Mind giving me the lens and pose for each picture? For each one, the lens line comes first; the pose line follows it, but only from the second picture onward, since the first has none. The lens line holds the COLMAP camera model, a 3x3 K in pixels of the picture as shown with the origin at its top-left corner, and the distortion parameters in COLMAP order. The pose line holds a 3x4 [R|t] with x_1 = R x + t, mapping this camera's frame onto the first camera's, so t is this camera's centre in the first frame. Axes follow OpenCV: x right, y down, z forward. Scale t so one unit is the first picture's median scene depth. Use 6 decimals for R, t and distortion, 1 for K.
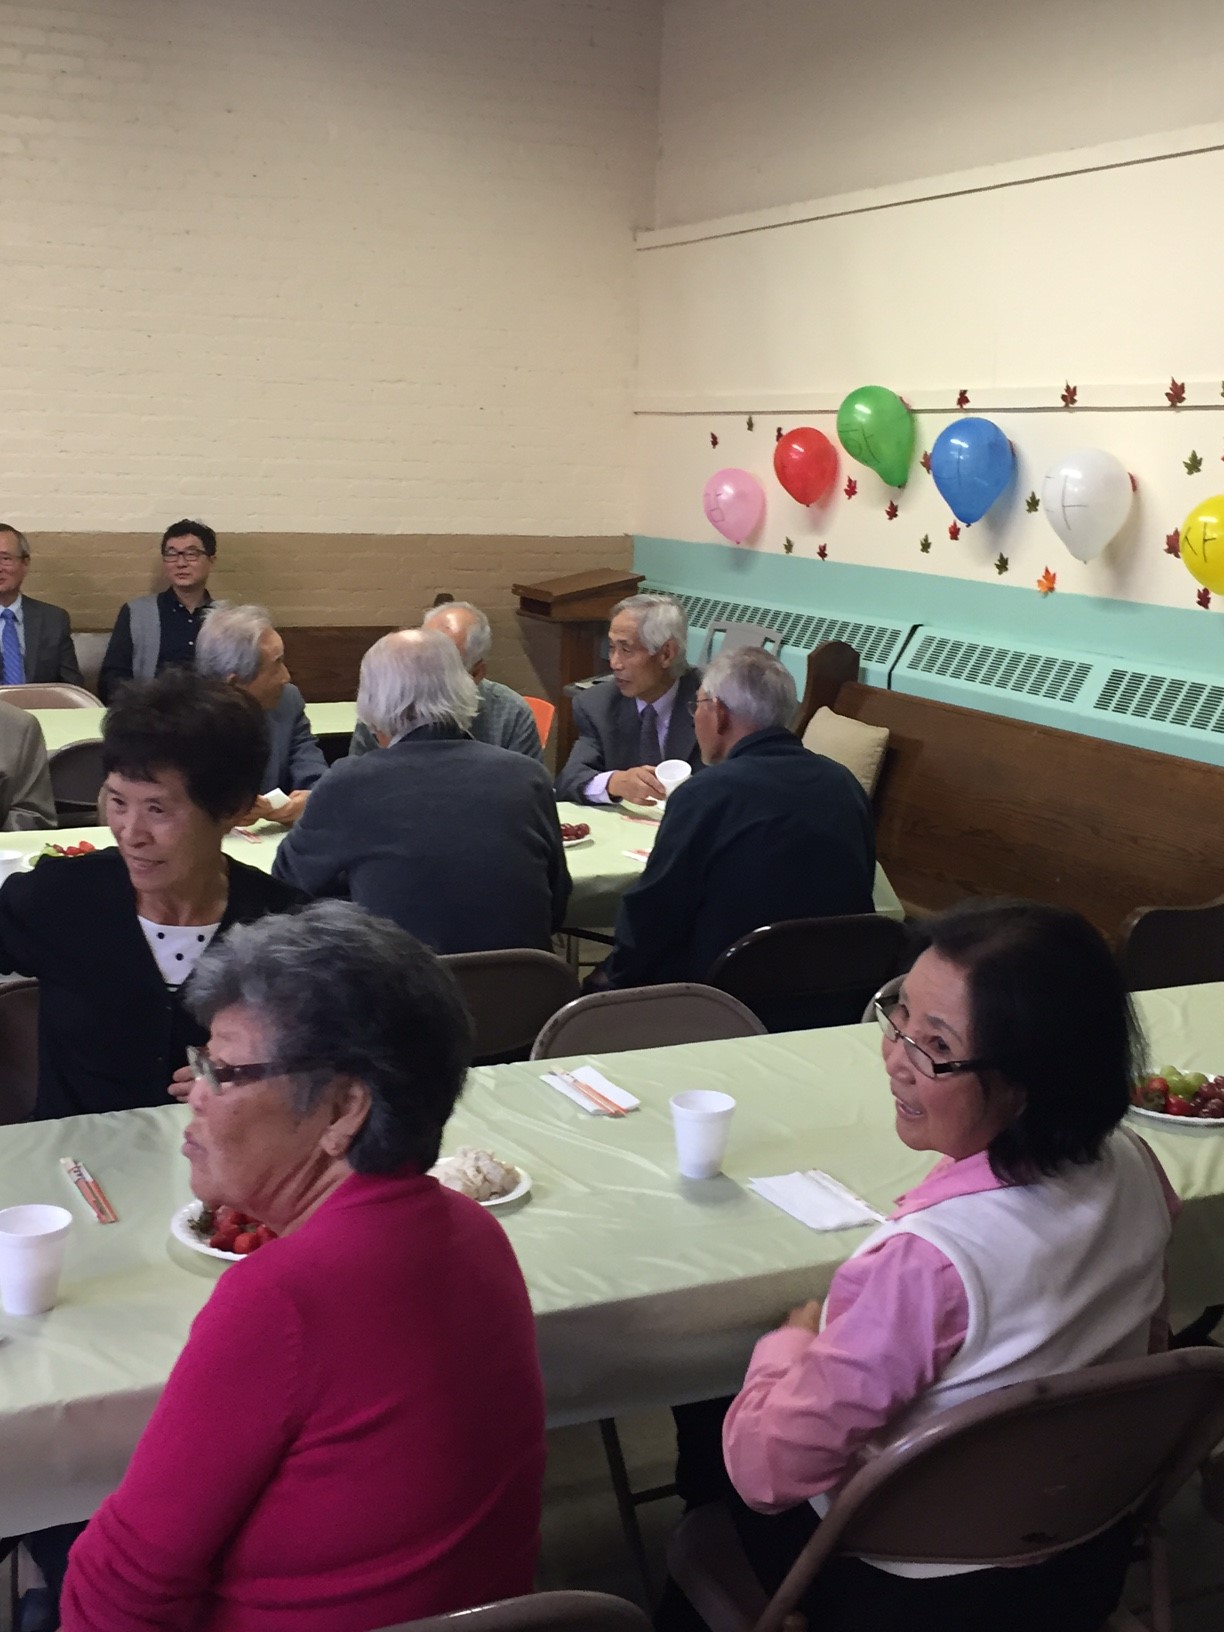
lens RADIAL K [[2008.4, 0, 604.9], [0, 2008.4, 845.5], [0, 0, 1]] dist [0.056613, 0.000000]
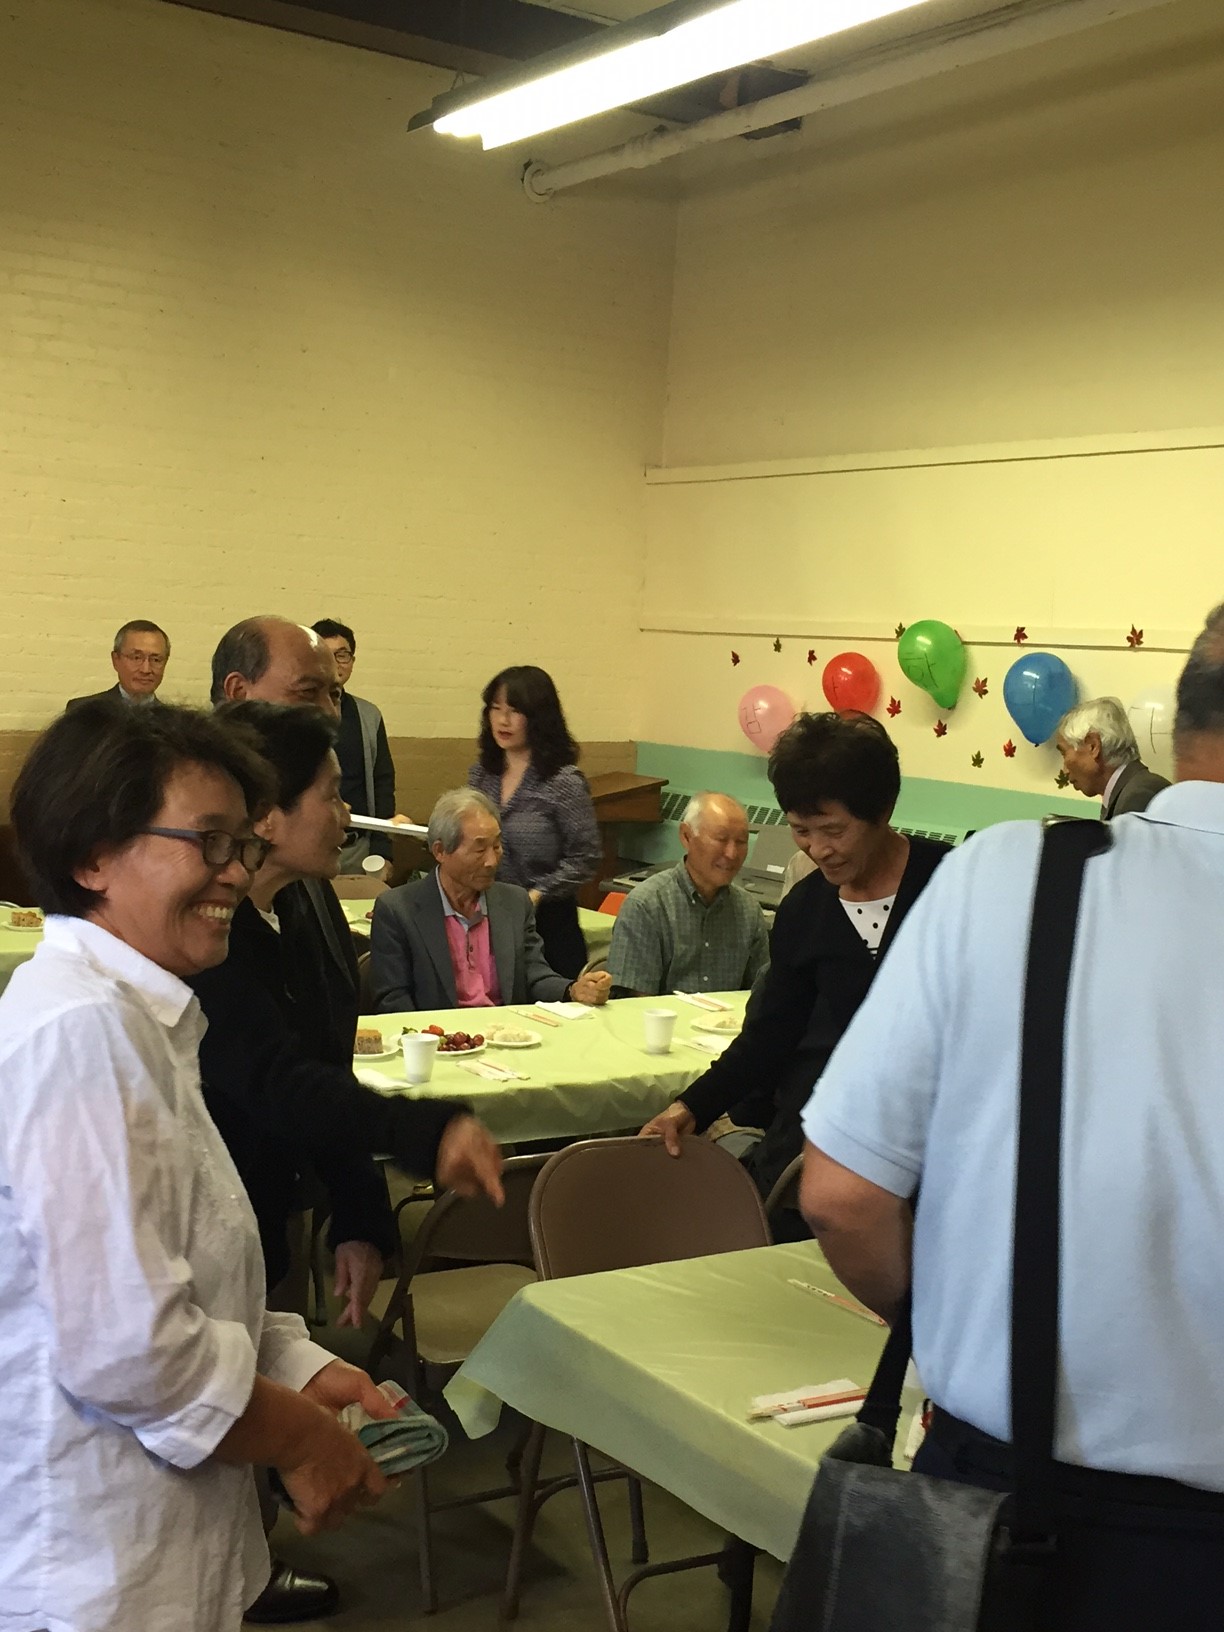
lens RADIAL K [[2052.4, 0, 611.9], [0, 2052.4, 843.4], [0, 0, 1]] dist [0.060332, 0.000000]
pose [[0.988288, 0.008904, 0.152338, -0.217169], [0.005496, 0.995572, -0.093844, 0.003477], [-0.152499, 0.093582, 0.983863, -0.093445]]
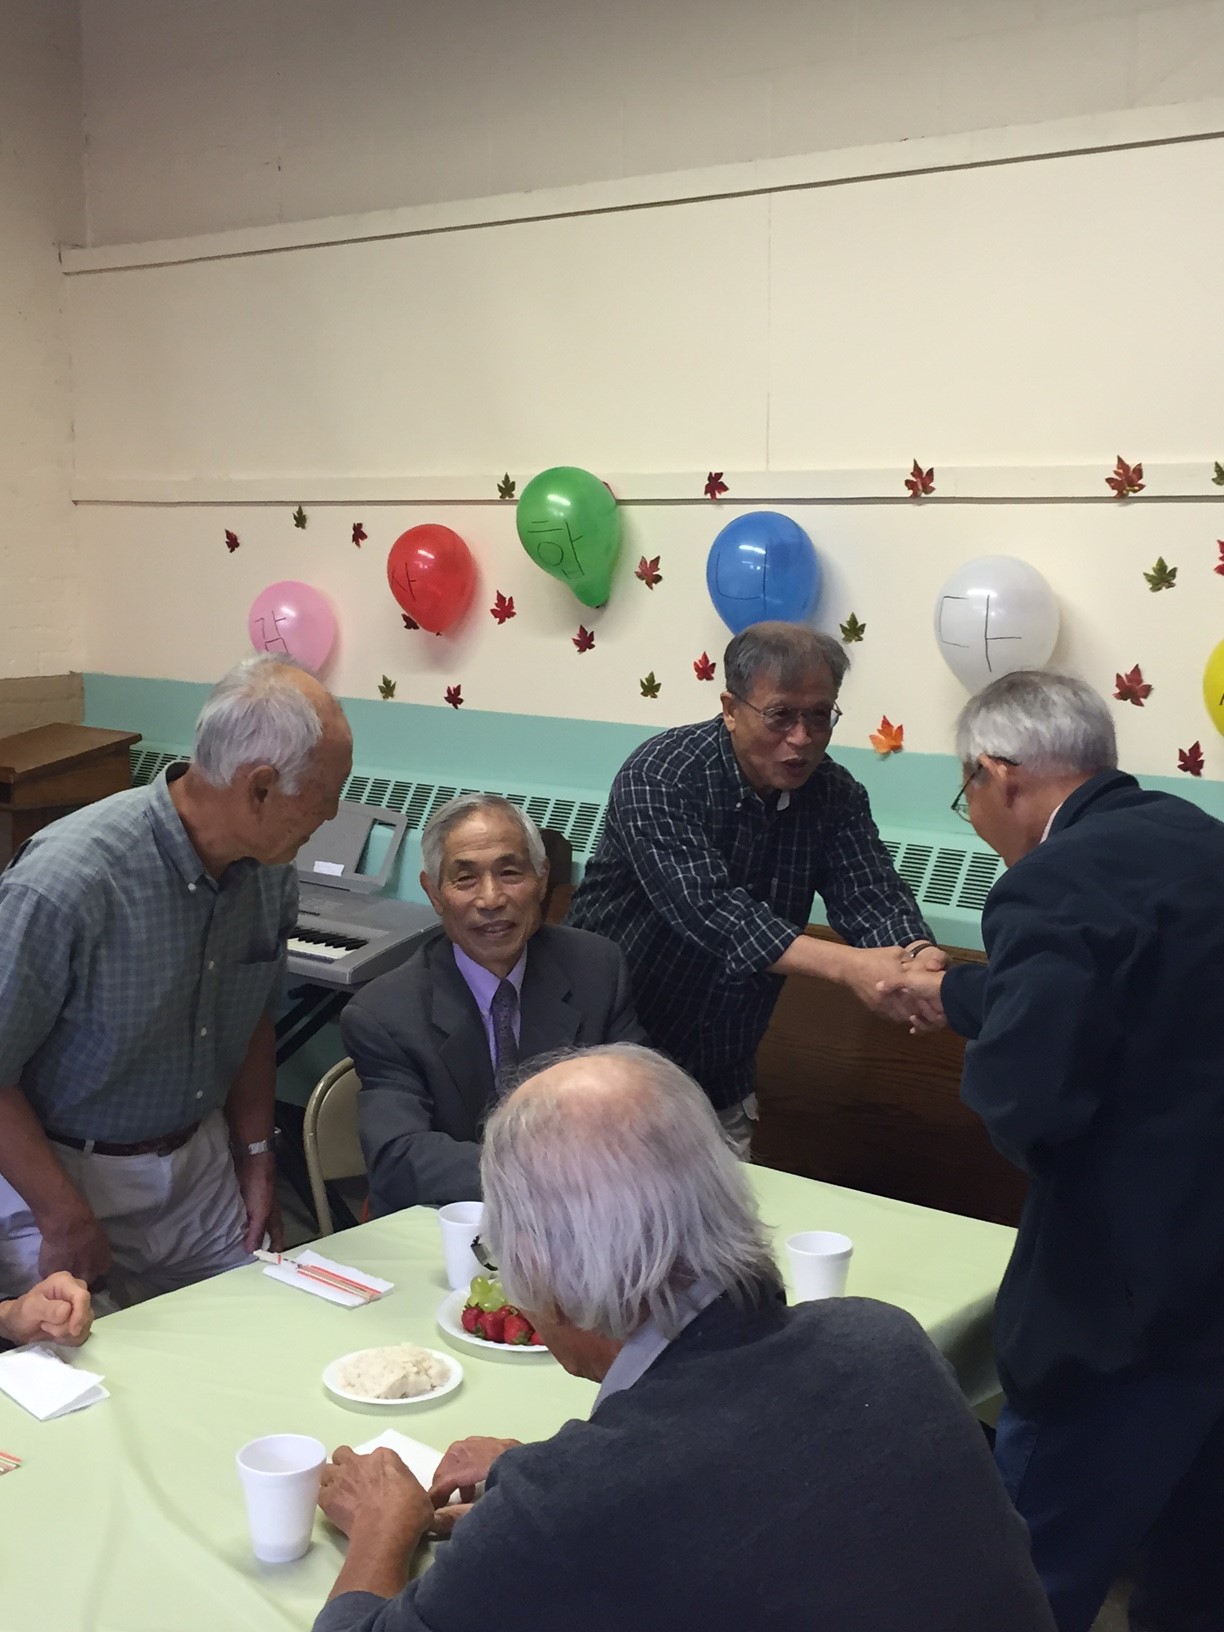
lens RADIAL K [[2052.4, 0, 641.8], [0, 2052.4, 834.7], [0, 0, 1]] dist [0.060332, 0.000000]
pose [[0.903565, -0.075521, 0.421742, -0.155437], [0.095108, 0.995139, -0.025566, -0.078904], [-0.417761, 0.063212, 0.906355, 0.344442]]
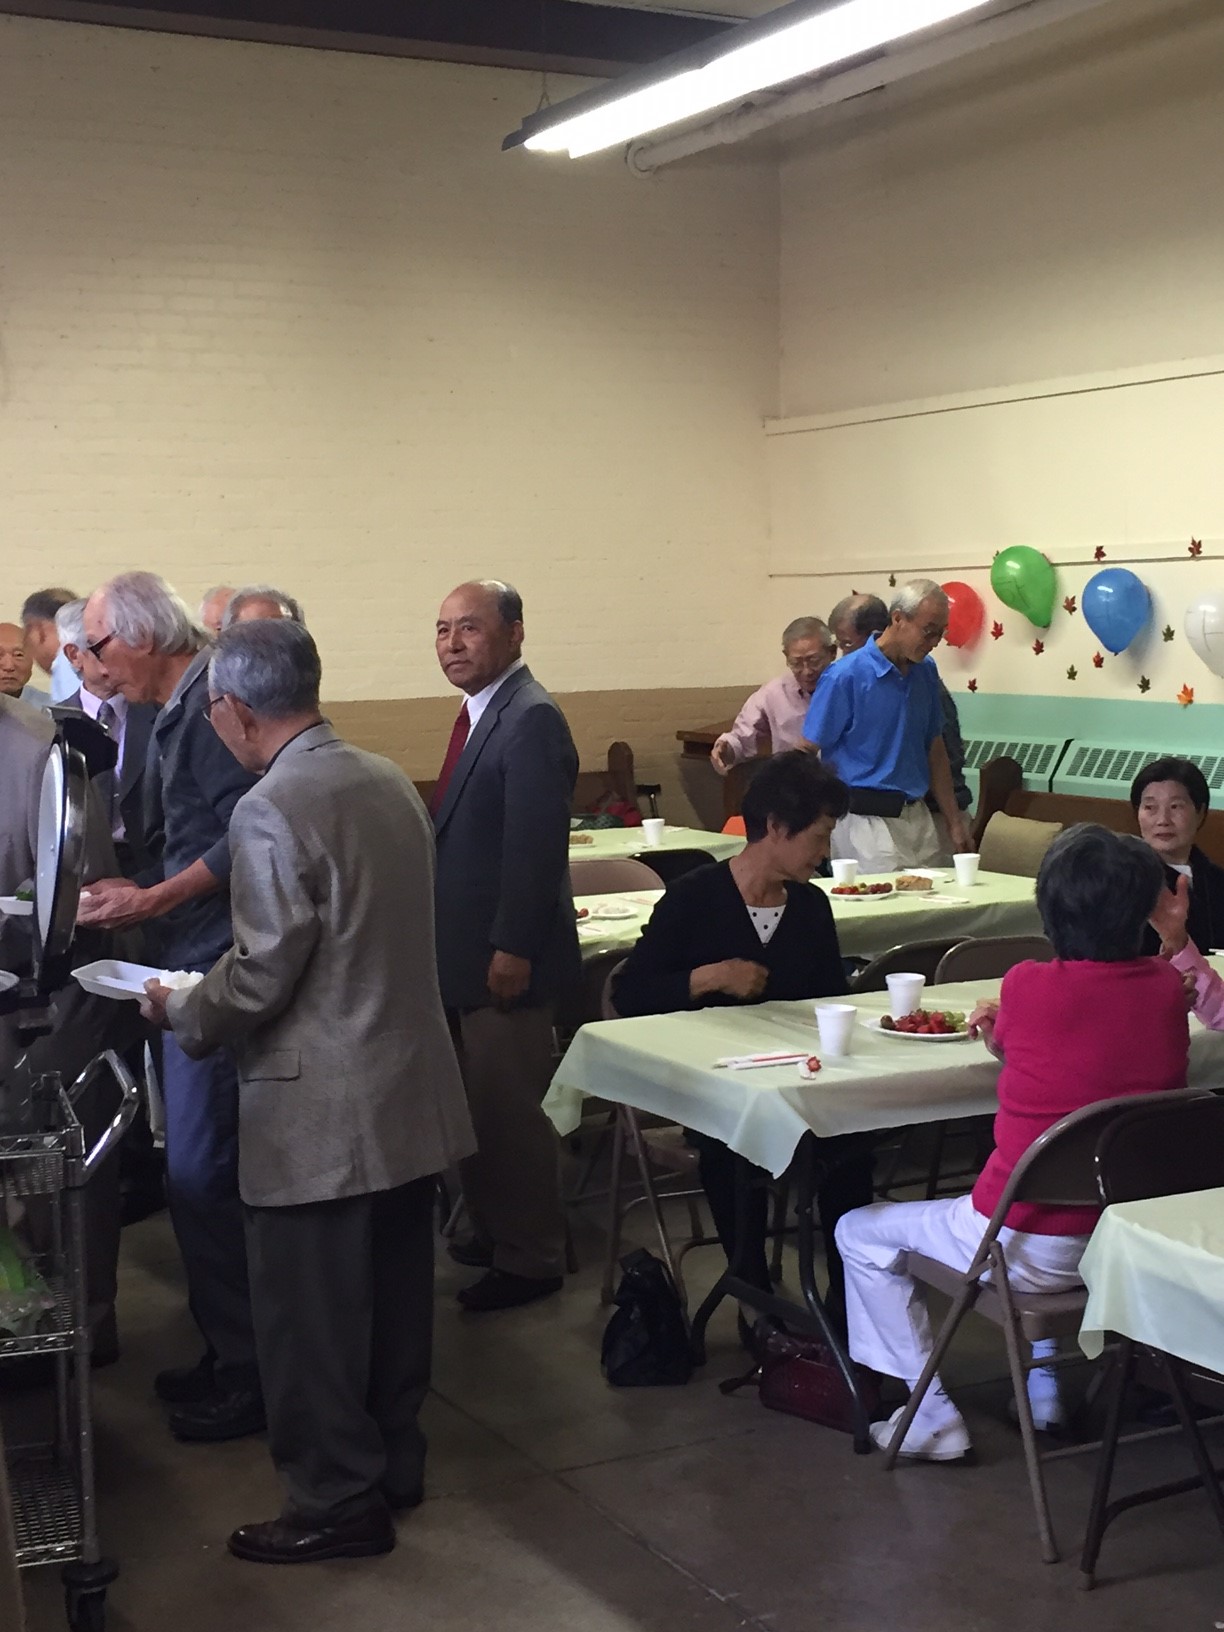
lens RADIAL K [[2423.7, 0, 607.8], [0, 2423.7, 822.3], [0, 0, 1]] dist [0.089687, 0.000000]
pose [[0.997424, -0.051475, 0.049956, -0.193885], [0.056554, 0.992731, -0.106242, 0.077226], [-0.044124, 0.108794, 0.993085, -0.417691]]
